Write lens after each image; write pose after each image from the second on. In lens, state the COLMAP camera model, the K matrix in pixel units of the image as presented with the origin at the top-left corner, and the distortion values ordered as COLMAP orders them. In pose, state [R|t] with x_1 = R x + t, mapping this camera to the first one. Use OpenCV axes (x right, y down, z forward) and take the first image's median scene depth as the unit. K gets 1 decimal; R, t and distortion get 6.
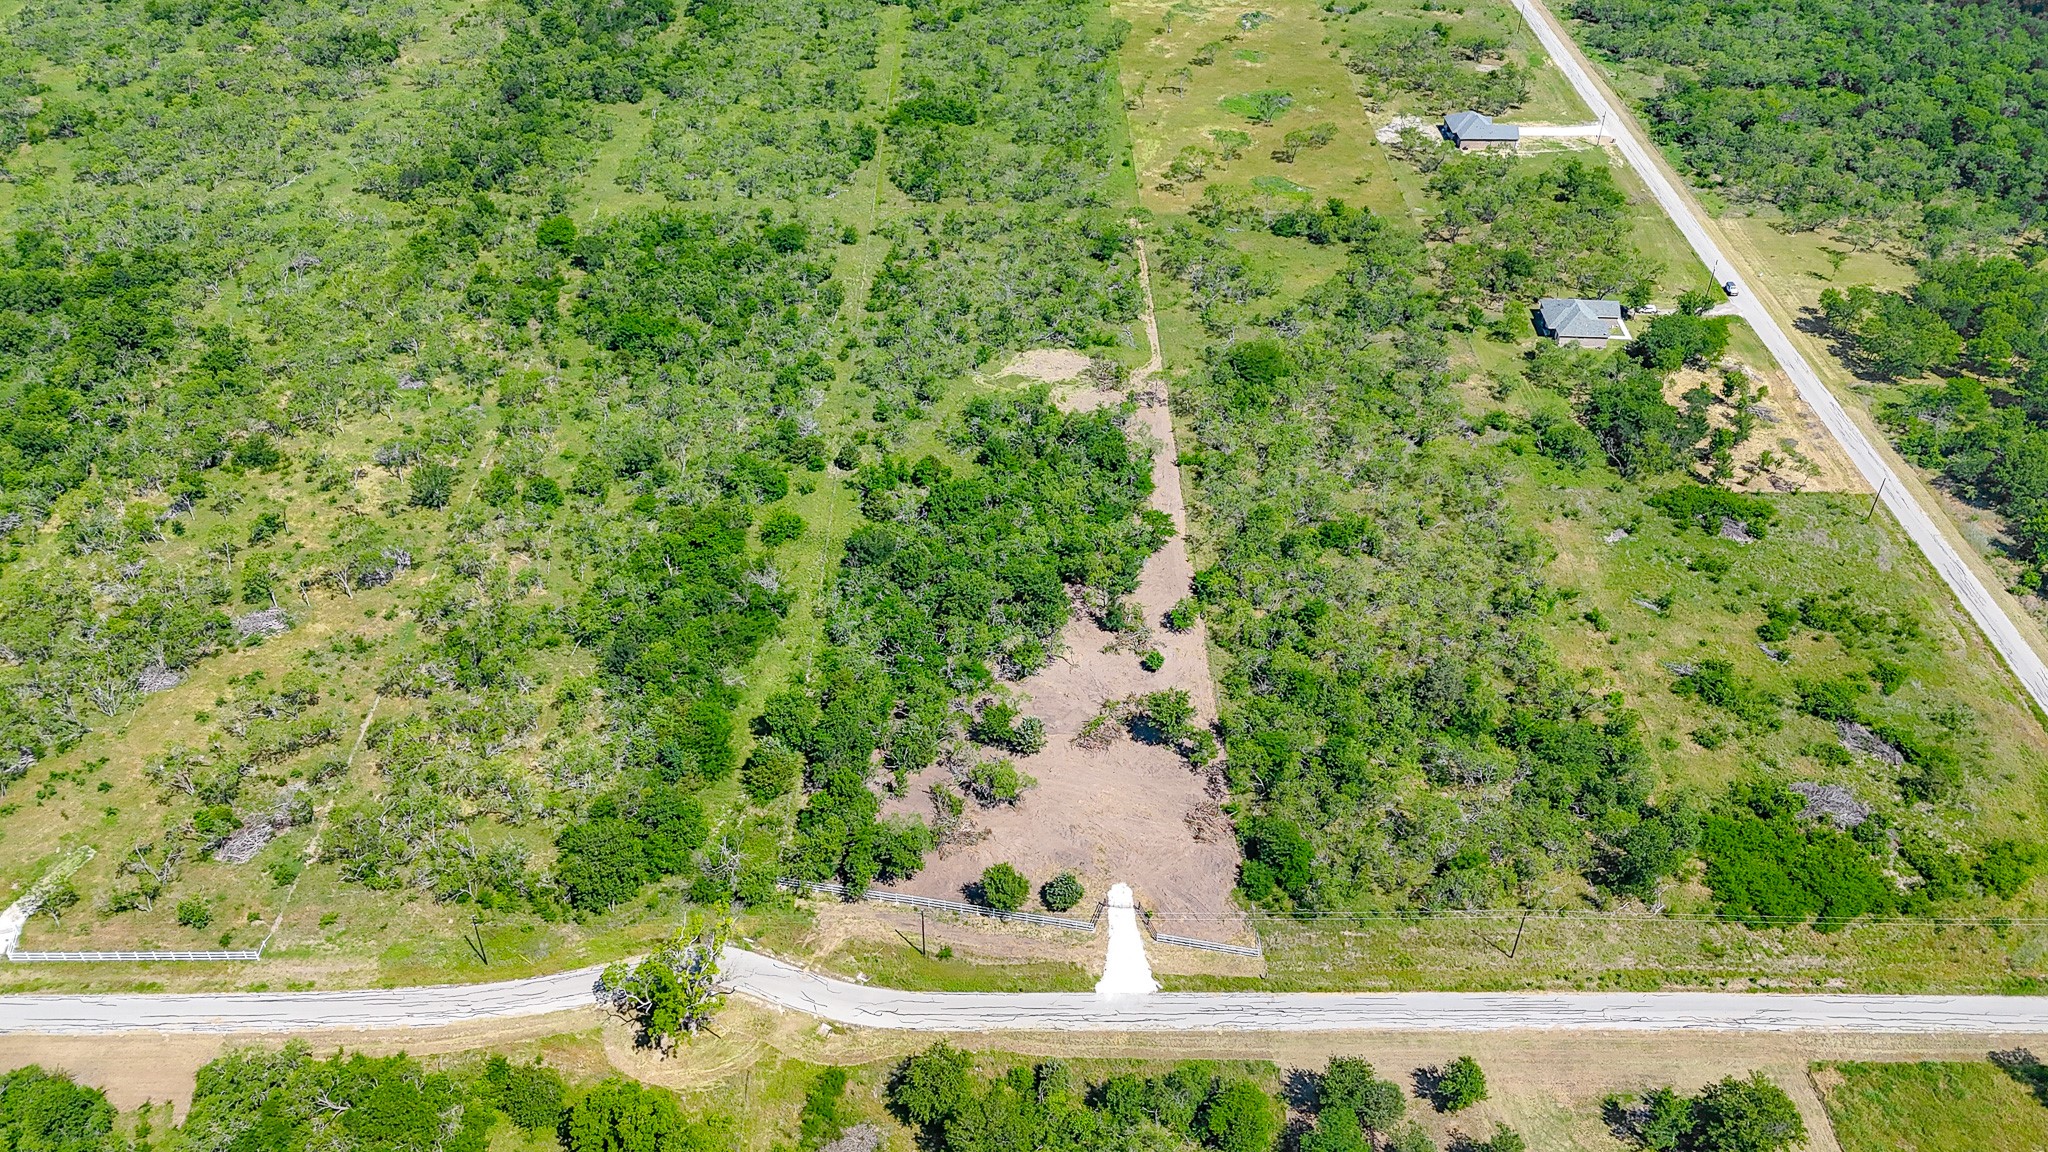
lens RADIAL K [[1580.6, 0, 1021.9], [0, 1580.6, 575.6], [0, 0, 1]] dist [0.065325, -0.057272]
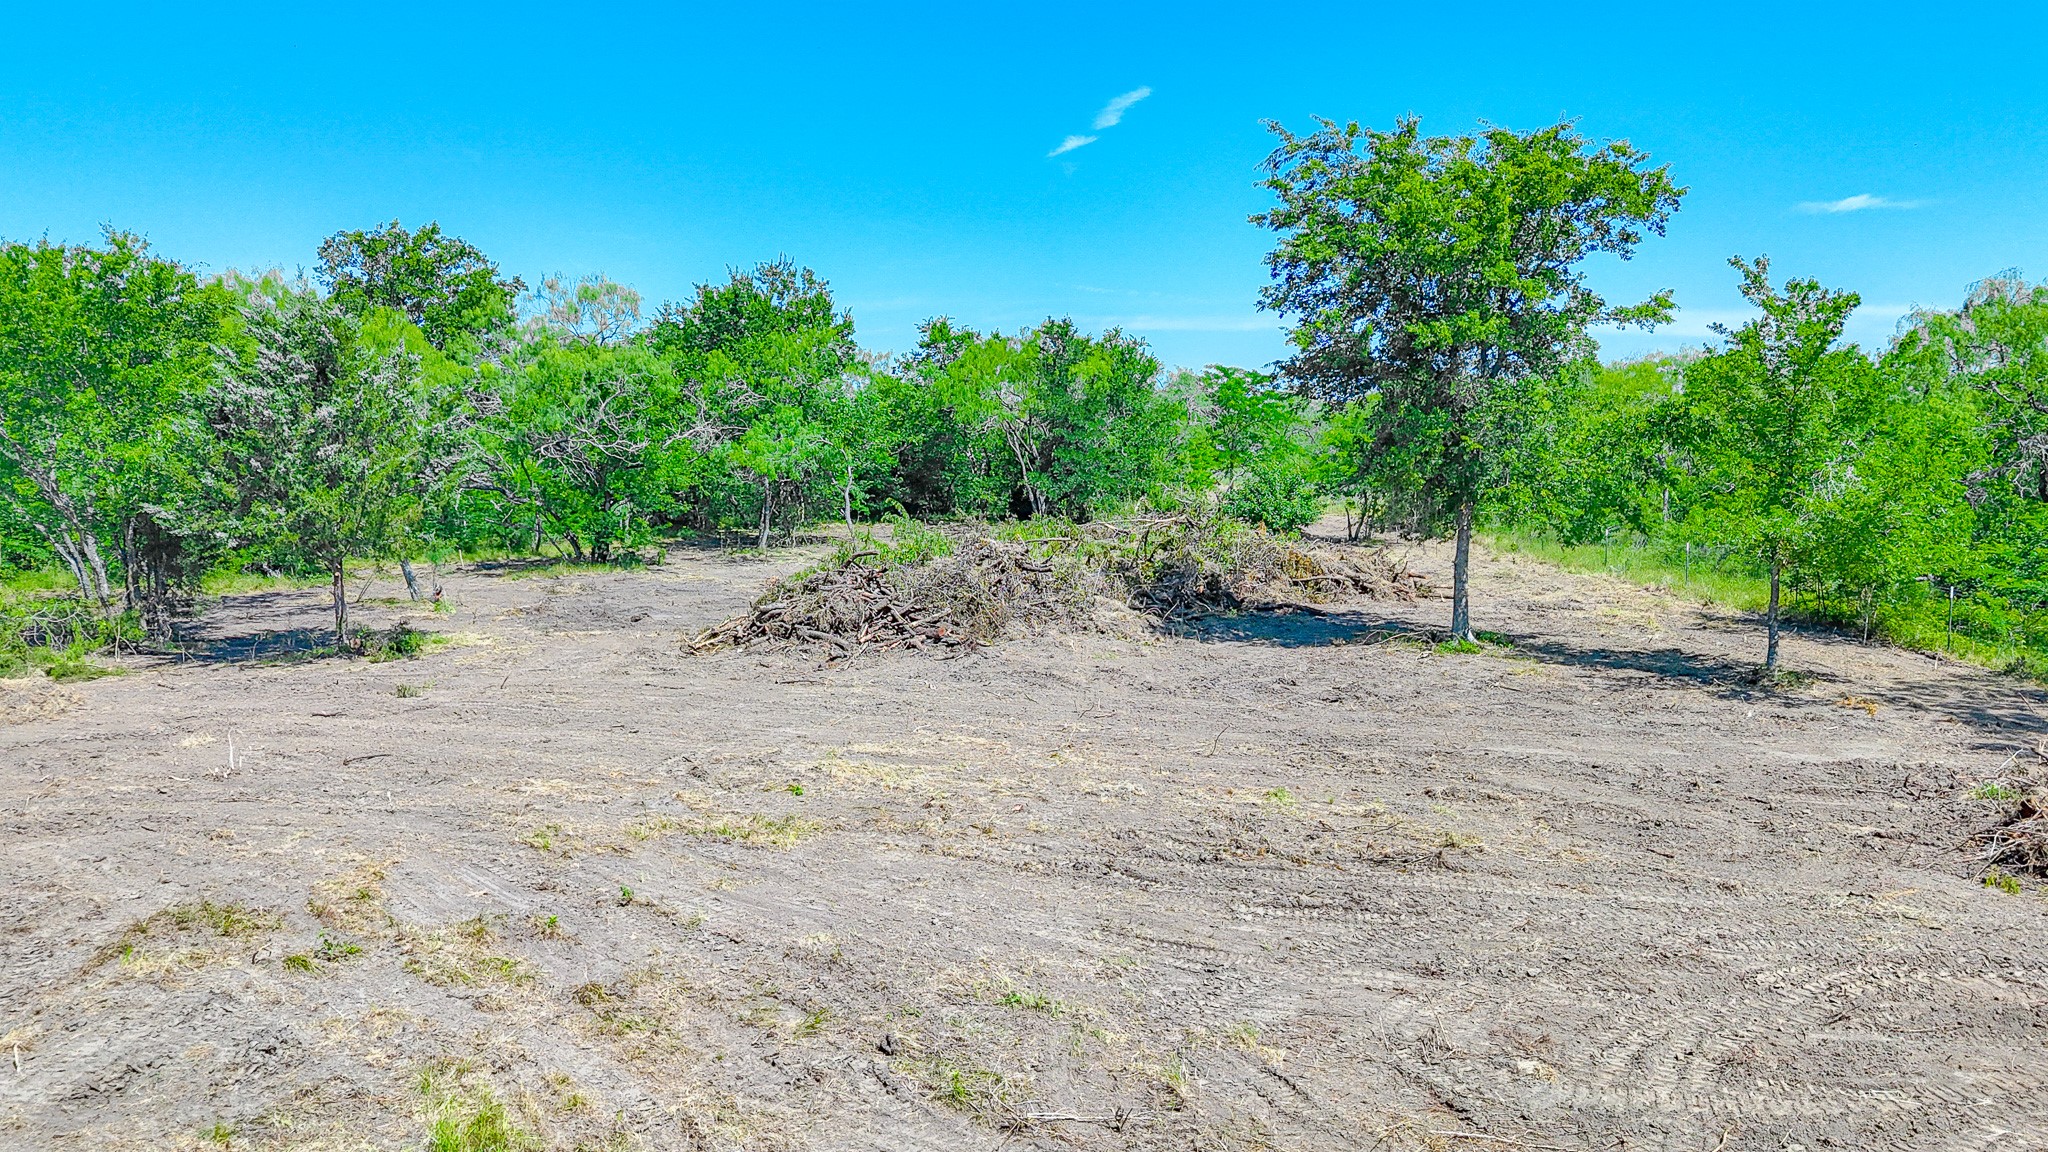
lens RADIAL K [[1518.3, 0, 1019.0], [0, 1518.3, 580.5], [0, 0, 1]] dist [0.062856, -0.056383]
pose [[0.999758, -0.007120, -0.020834, 0.051094], [-0.005239, 0.842155, -0.539210, 0.143439], [0.021384, 0.539189, 0.841913, 0.754517]]
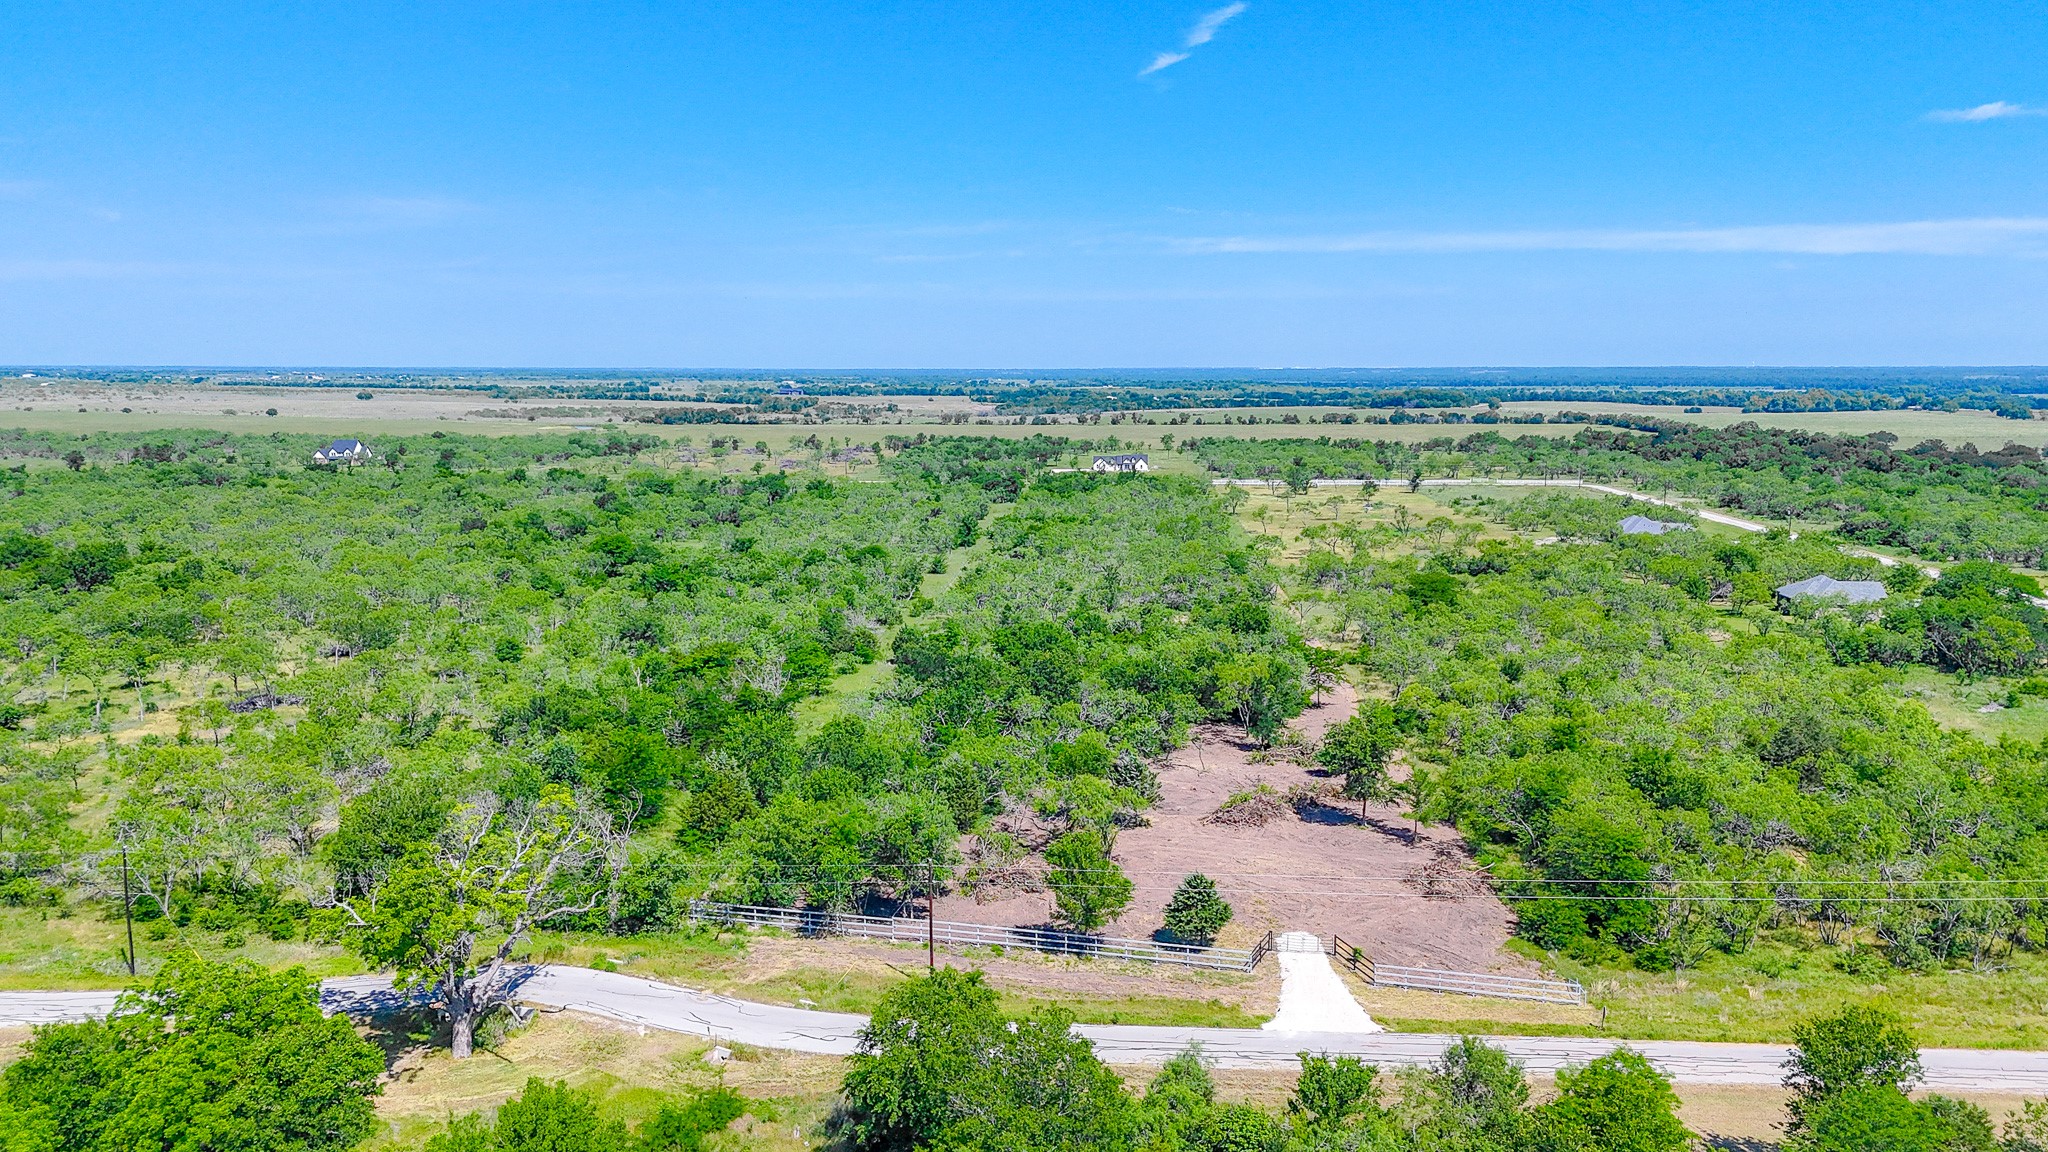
lens RADIAL K [[1518.3, 0, 1024.0], [0, 1518.3, 578.5], [0, 0, 1]] dist [0.062856, -0.056383]
pose [[0.996891, -0.006741, -0.078510, 0.007404], [-0.033601, 0.864848, -0.500907, 0.276166], [0.071276, 0.501988, 0.861933, 0.362509]]
